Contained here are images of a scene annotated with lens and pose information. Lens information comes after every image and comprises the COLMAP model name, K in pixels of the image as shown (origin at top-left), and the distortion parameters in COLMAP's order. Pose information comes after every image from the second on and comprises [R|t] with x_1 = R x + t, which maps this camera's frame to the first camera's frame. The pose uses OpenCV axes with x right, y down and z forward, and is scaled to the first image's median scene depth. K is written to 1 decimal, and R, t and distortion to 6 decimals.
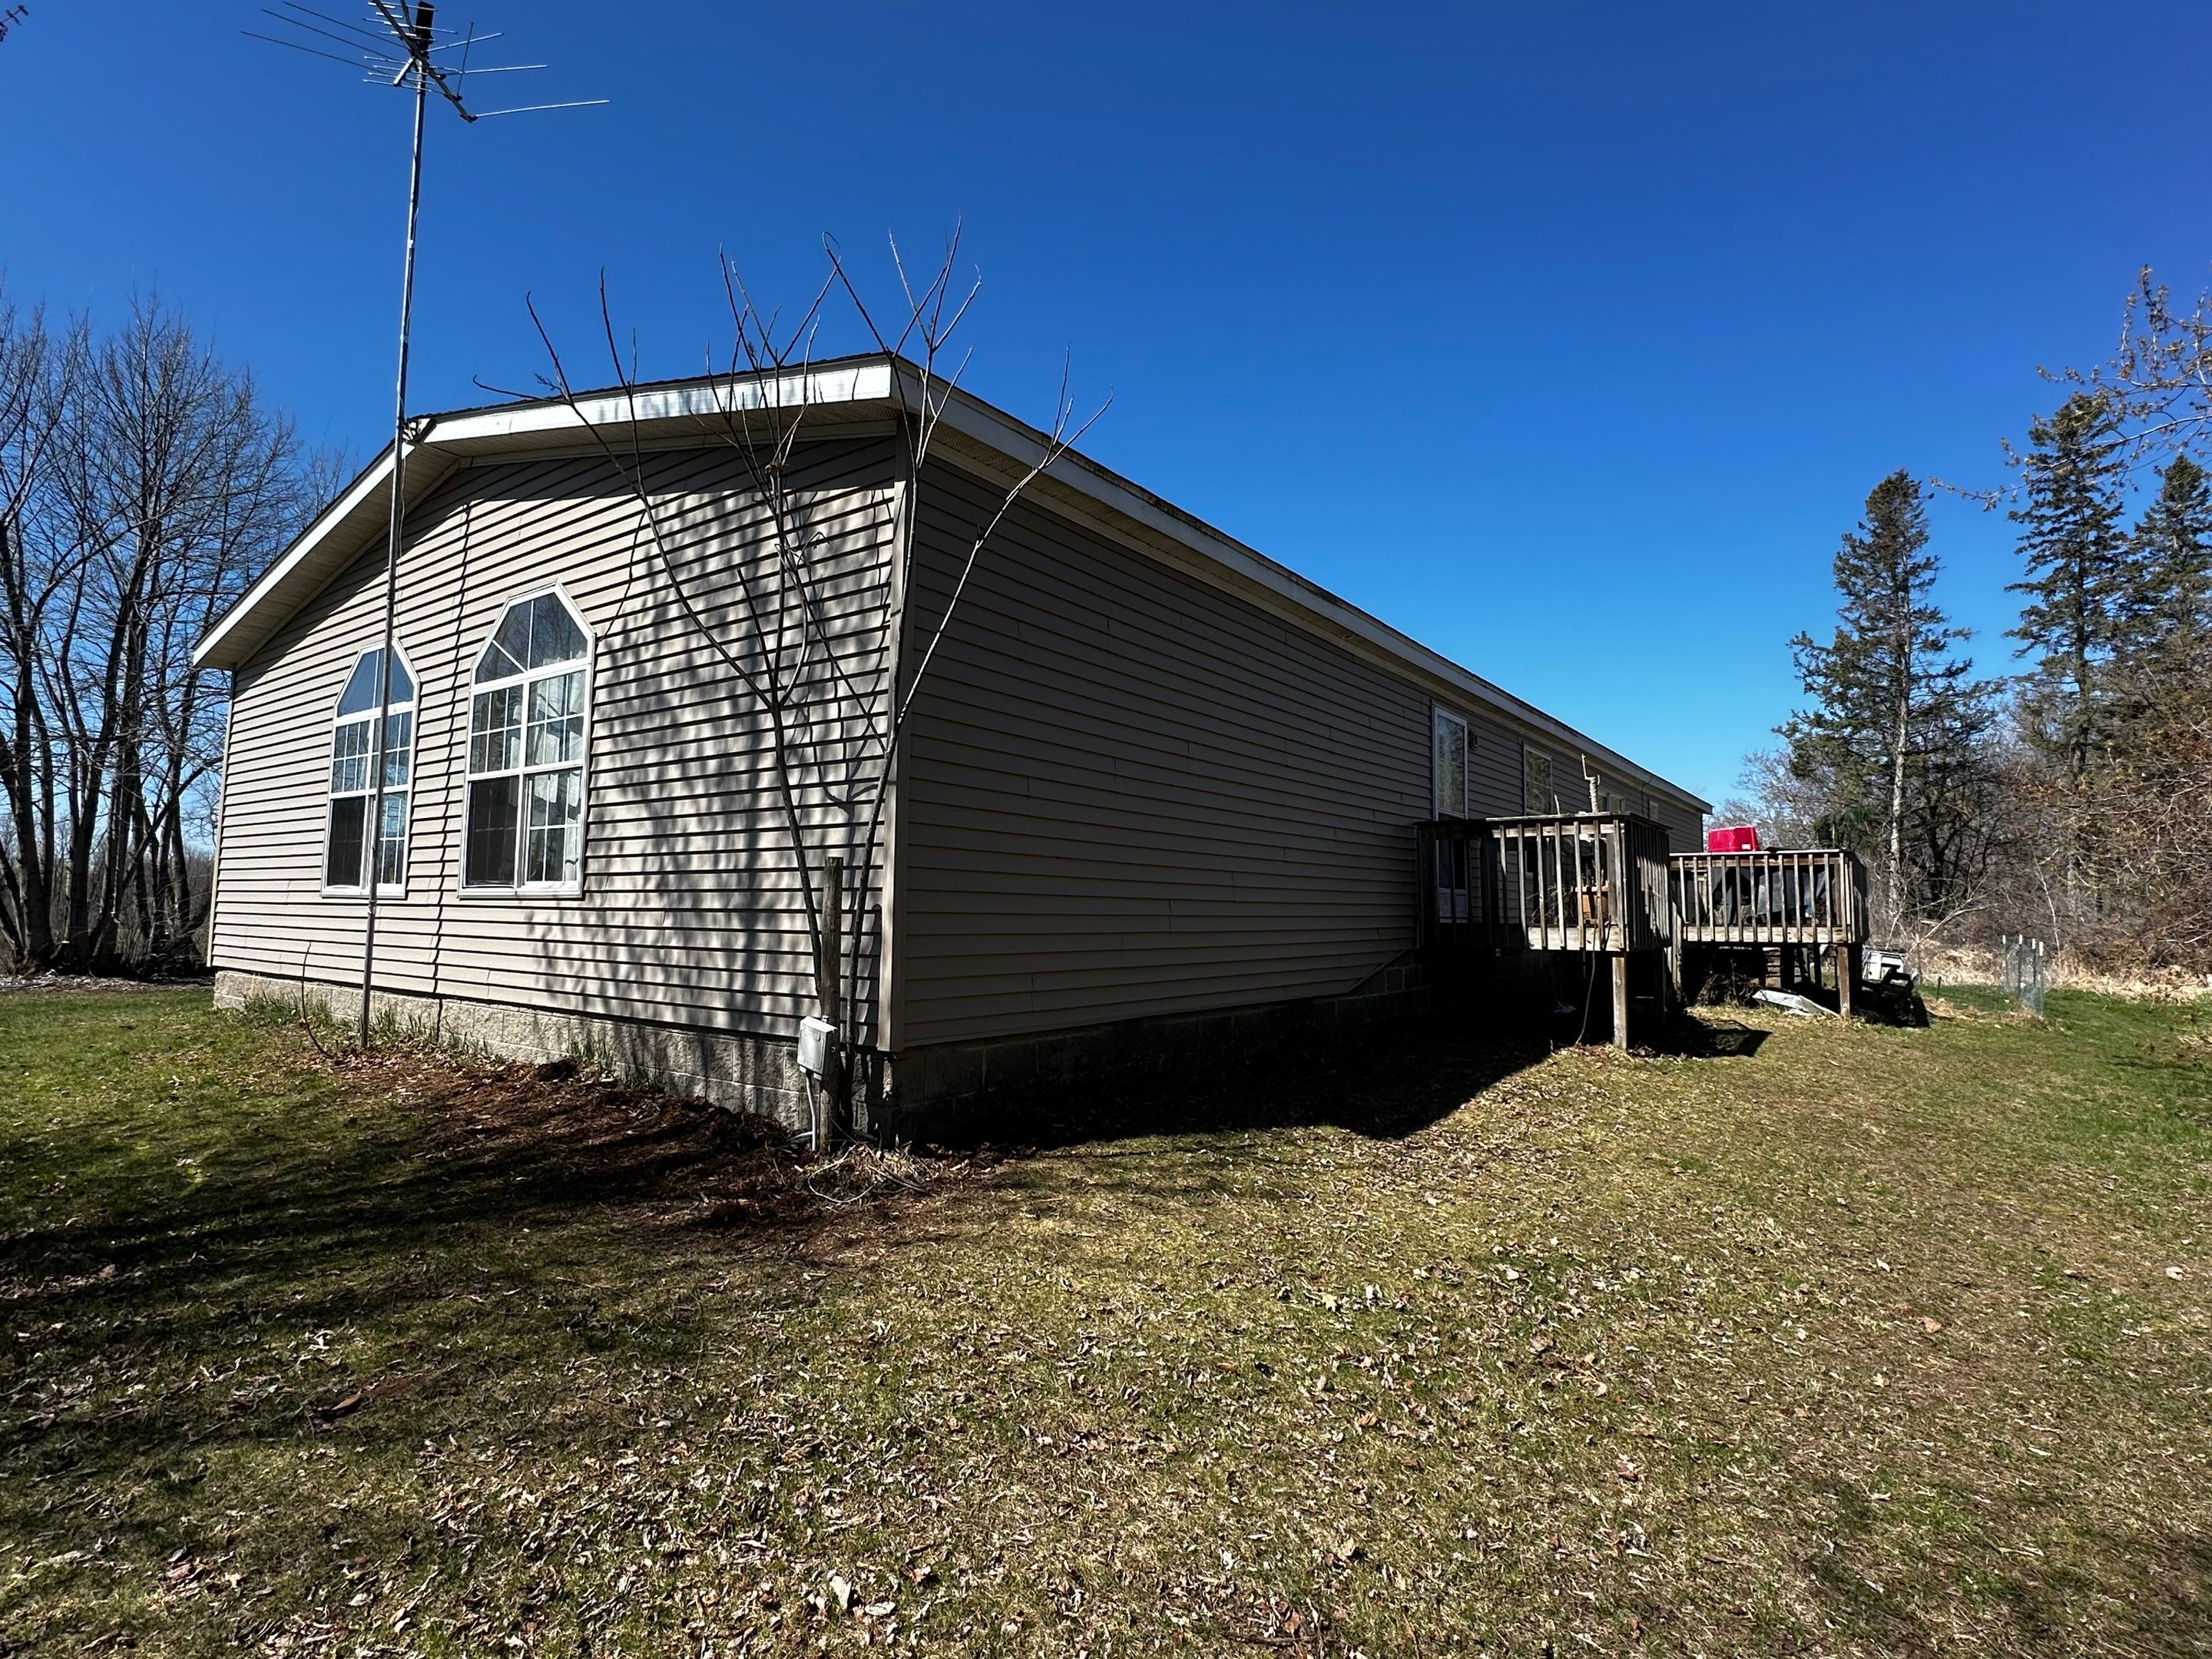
lens RADIAL K [[1093.1, 0, 1106.0], [0, 1093.1, 829.5], [0, 0, 1]] dist [-0.018278, -0.000290]
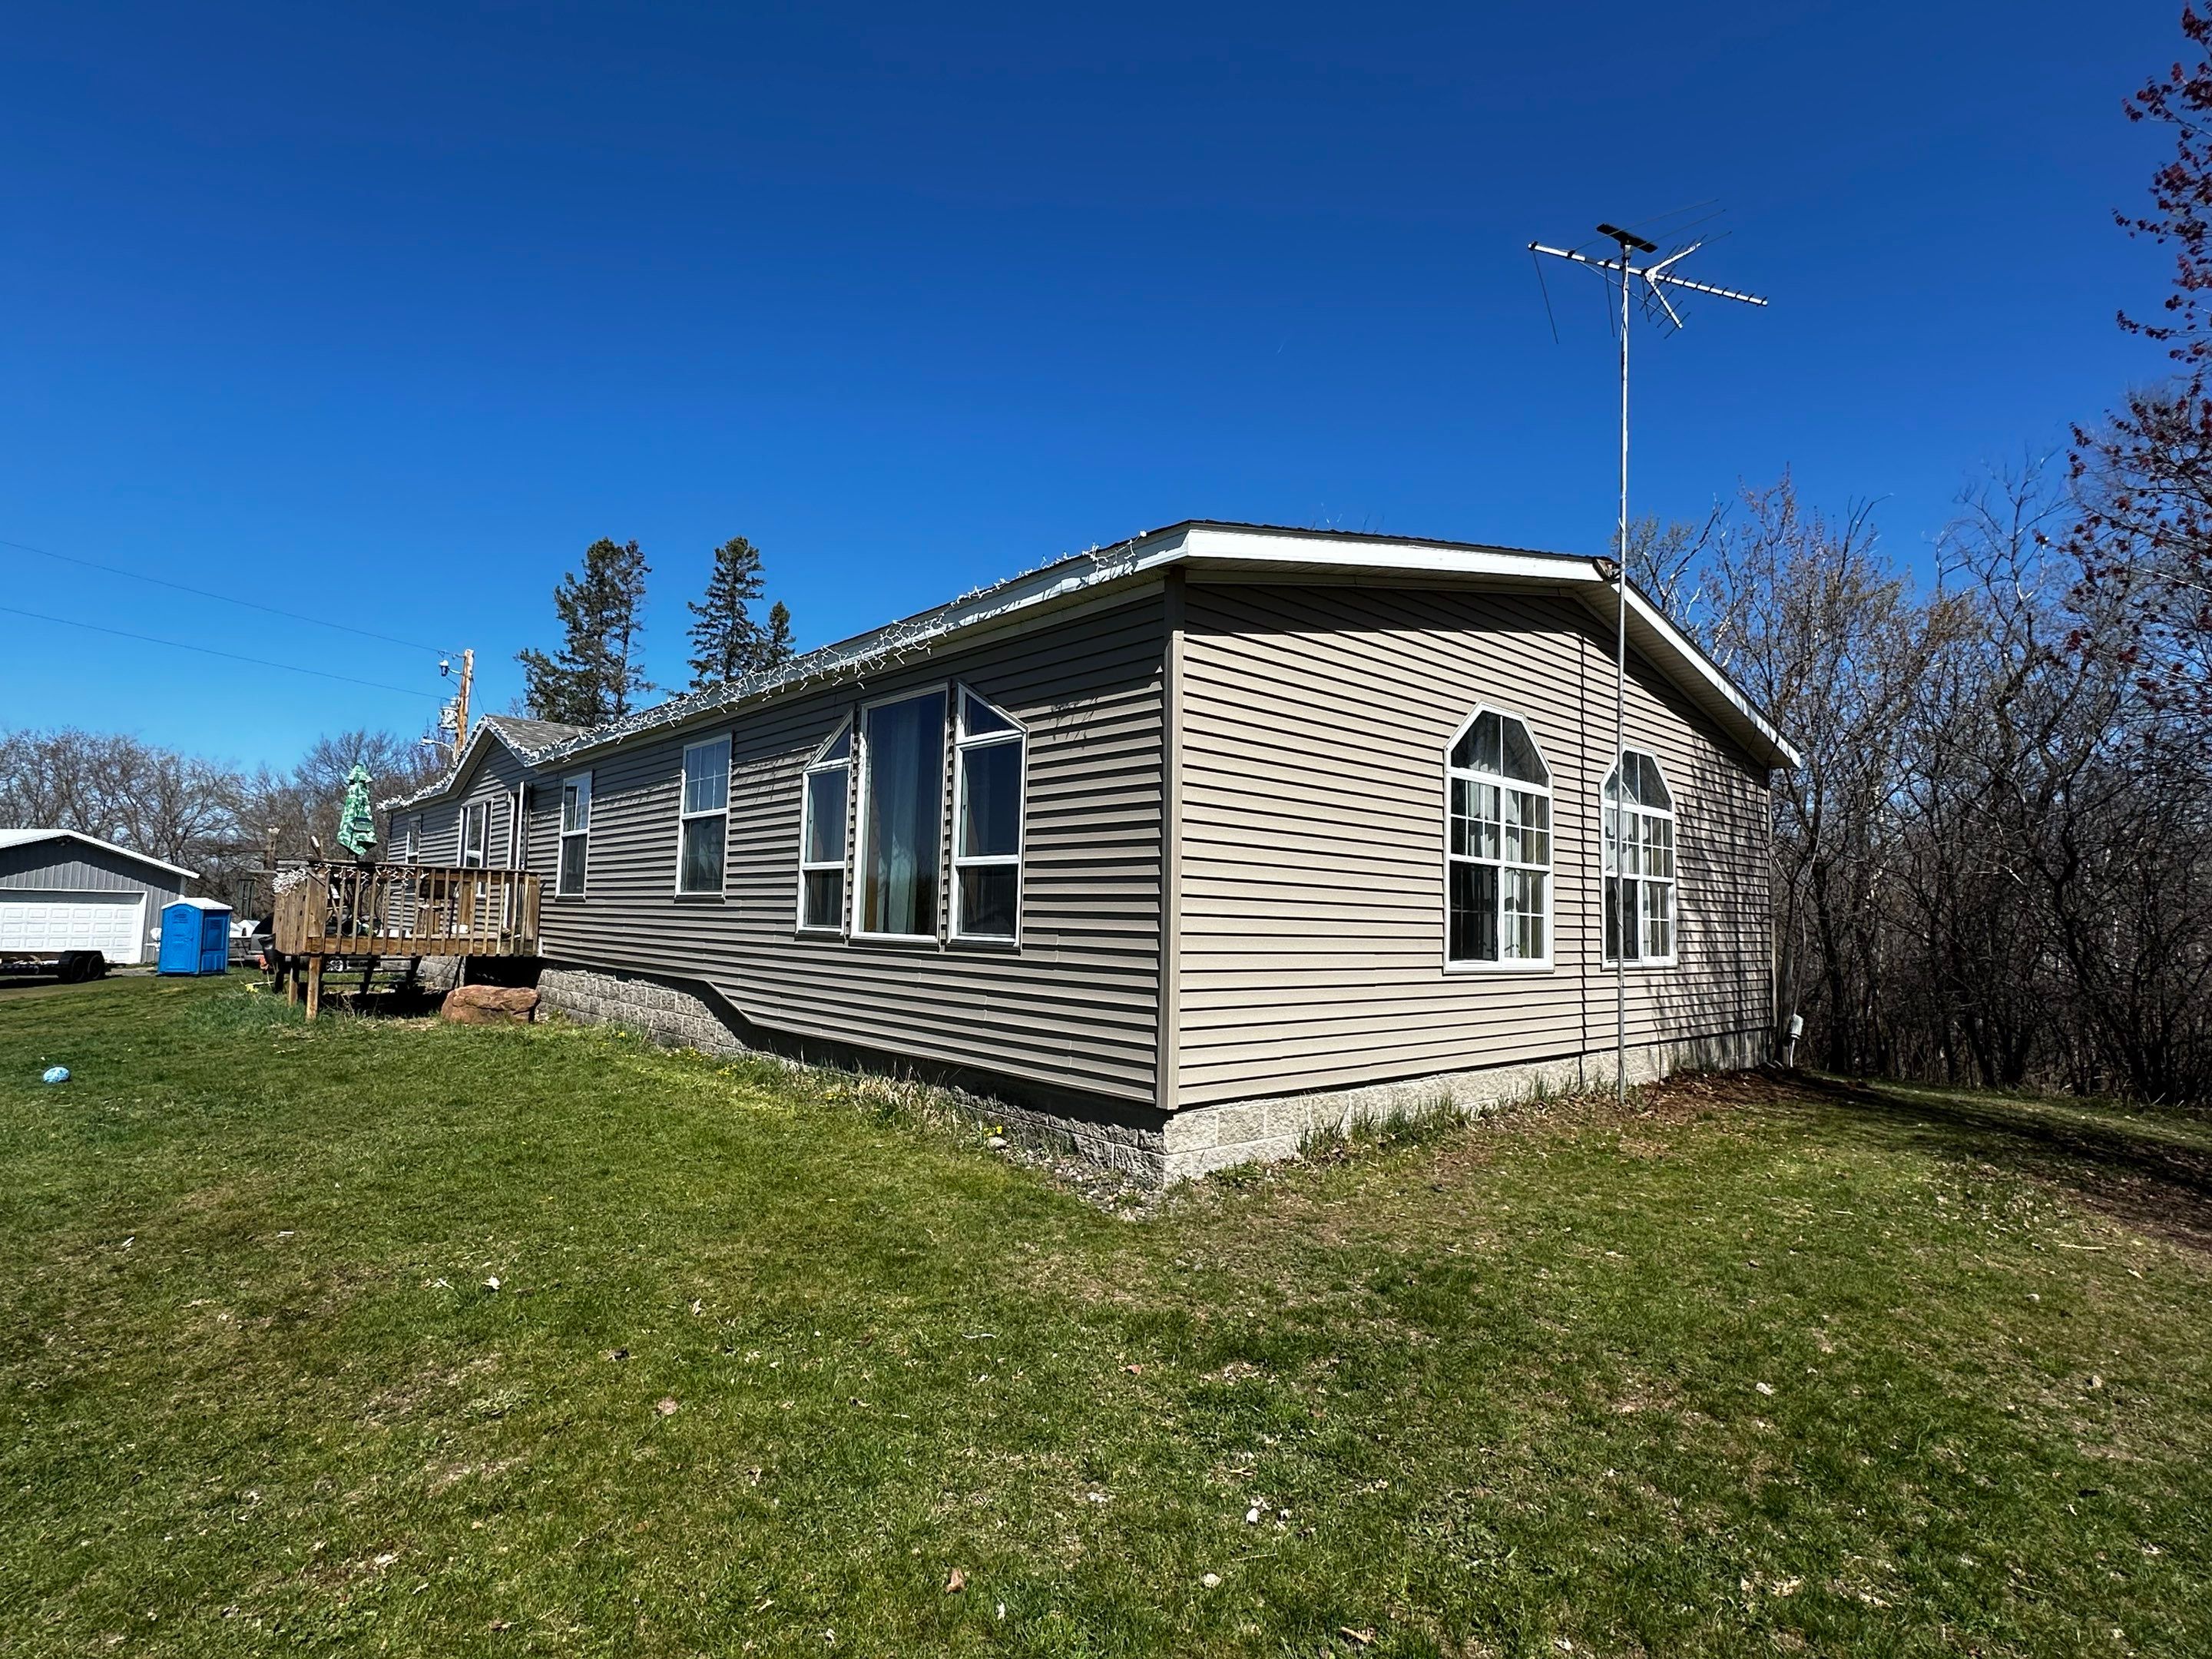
lens RADIAL K [[1093.1, 0, 1106.0], [0, 1093.1, 829.5], [0, 0, 1]] dist [-0.018278, -0.000290]
pose [[0.221947, 0.077177, 0.972000, -2.193068], [-0.093293, 0.993970, -0.057619, 0.031639], [-0.970585, -0.077893, 0.227809, 1.443120]]
